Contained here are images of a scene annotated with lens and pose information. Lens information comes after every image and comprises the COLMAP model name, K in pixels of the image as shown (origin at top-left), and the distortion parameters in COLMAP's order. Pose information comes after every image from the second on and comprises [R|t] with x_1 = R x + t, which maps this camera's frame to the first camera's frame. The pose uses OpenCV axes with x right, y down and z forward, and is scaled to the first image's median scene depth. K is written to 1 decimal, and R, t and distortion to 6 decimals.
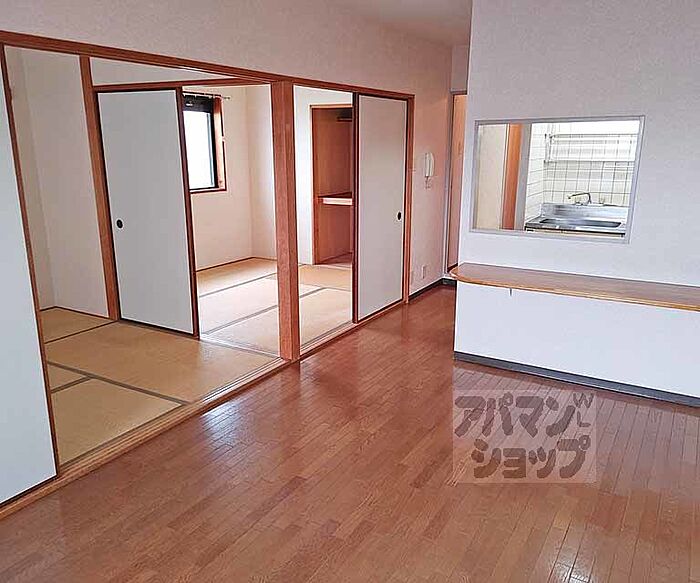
lens RADIAL K [[590.9, 0, 353.2], [0, 590.9, 289.9], [0, 0, 1]] dist [0.088058, -0.002772]
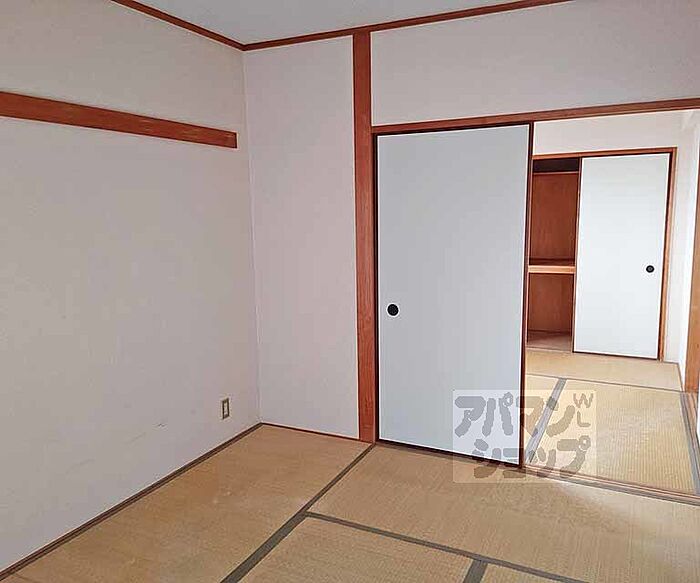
lens RADIAL K [[590.9, 0, 353.2], [0, 590.9, 289.9], [0, 0, 1]] dist [0.088058, -0.002772]
pose [[0.995821, -0.024832, 0.087890, -0.481998], [0.034208, 0.993689, -0.106830, -0.056699], [-0.084683, 0.109390, 0.990385, 0.280264]]
